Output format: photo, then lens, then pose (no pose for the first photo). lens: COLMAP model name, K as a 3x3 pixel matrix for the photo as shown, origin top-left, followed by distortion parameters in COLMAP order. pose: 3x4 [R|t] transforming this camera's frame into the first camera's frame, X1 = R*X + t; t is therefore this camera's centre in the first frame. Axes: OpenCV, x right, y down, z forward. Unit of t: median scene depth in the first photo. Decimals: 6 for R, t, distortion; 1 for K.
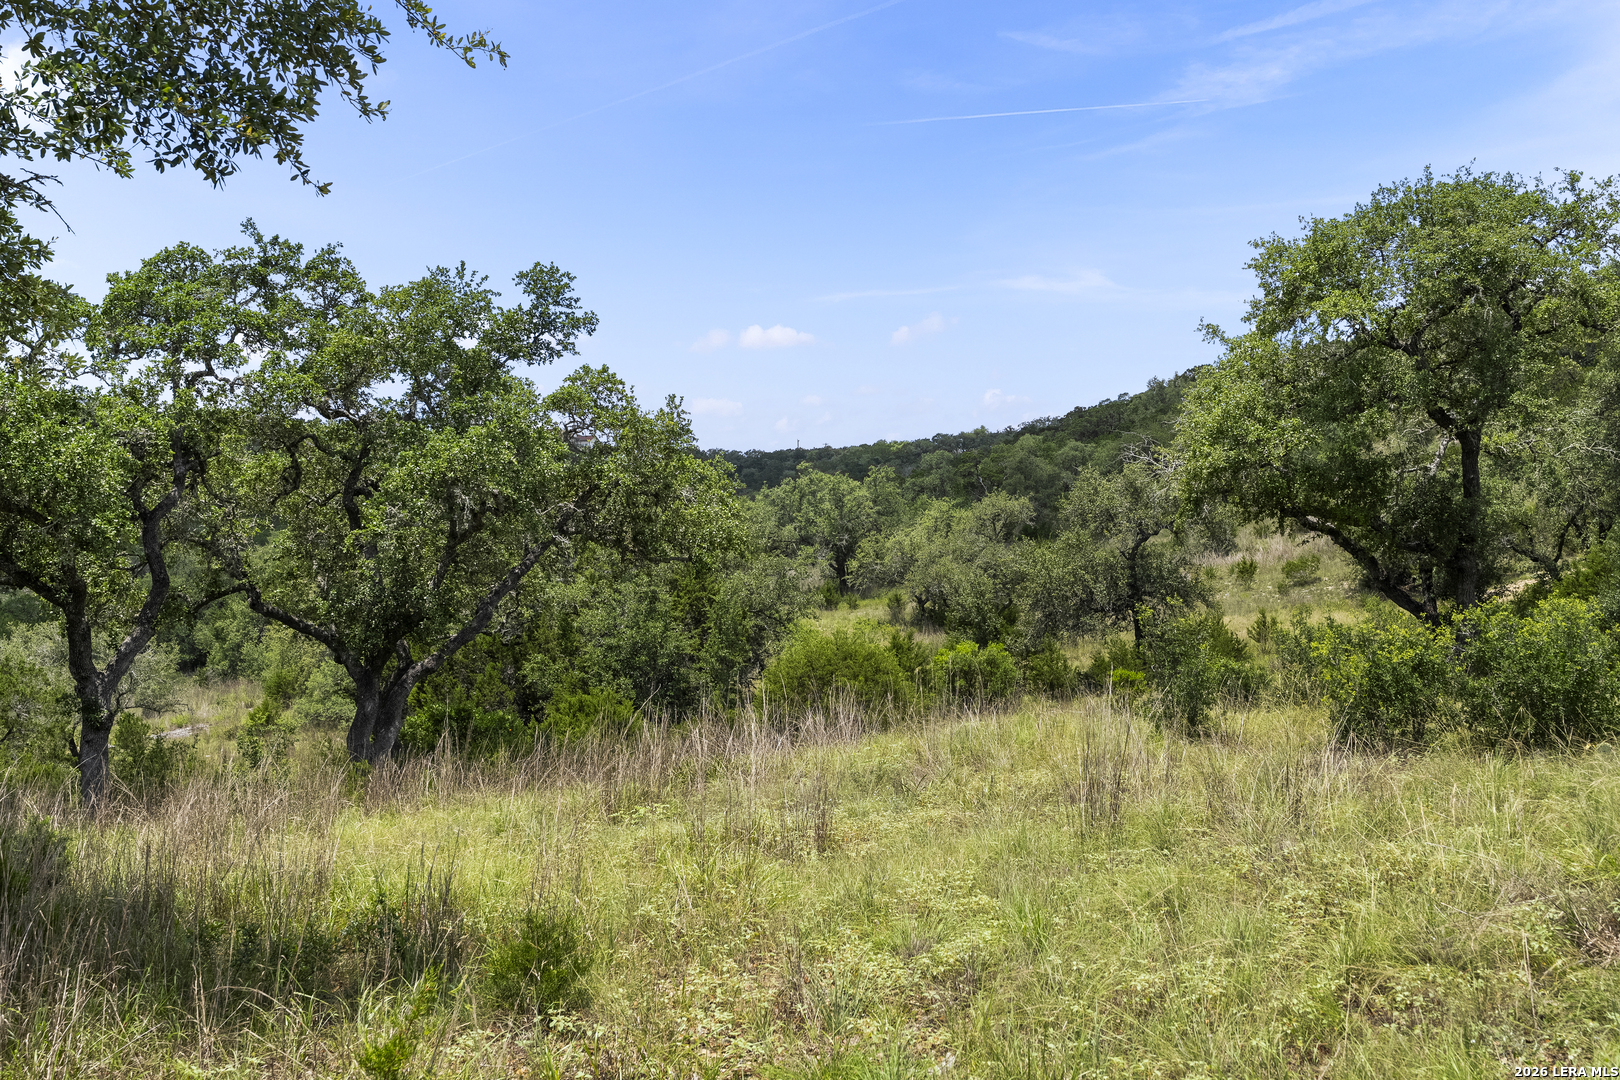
lens RADIAL K [[1609.1, 0, 822.2], [0, 1609.1, 537.4], [0, 0, 1]] dist [0.013610, -0.000811]
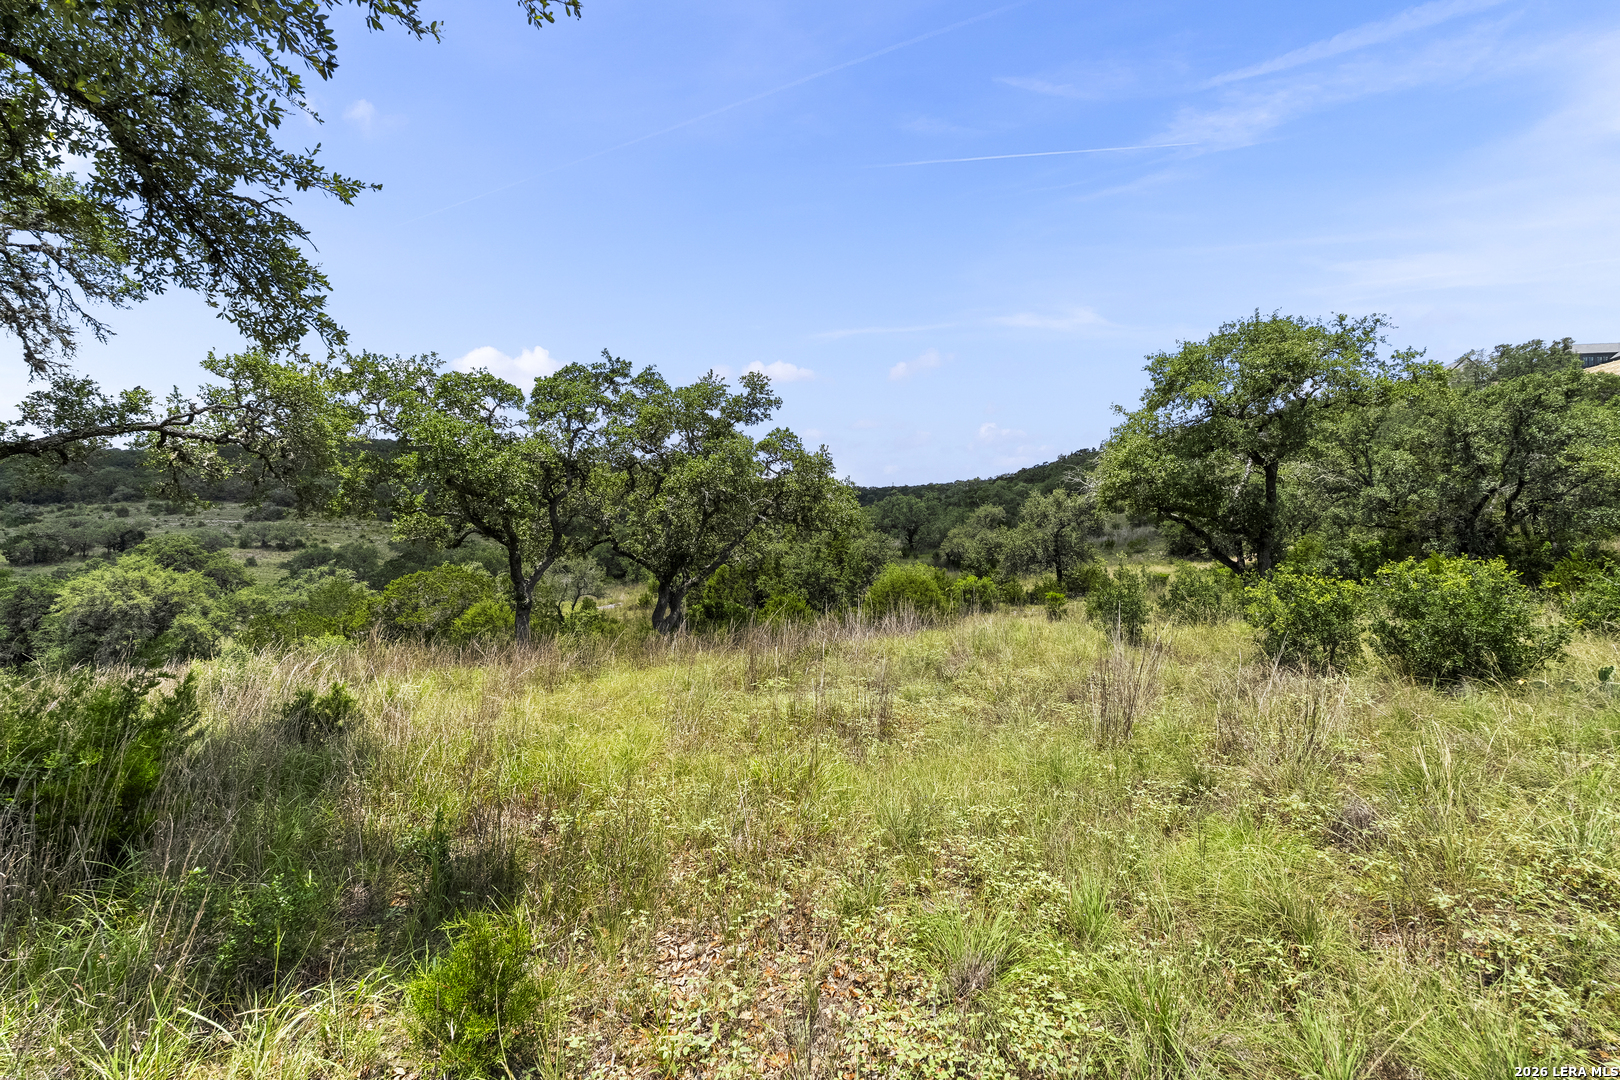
lens RADIAL K [[714.2, 0, 816.6], [0, 714.2, 538.5], [0, 0, 1]] dist [-0.002129, -0.000070]
pose [[0.992552, 0.021853, -0.119845, 0.004968], [-0.019763, 0.999632, 0.018603, 0.009176], [0.120207, -0.016096, 0.992618, 0.163554]]
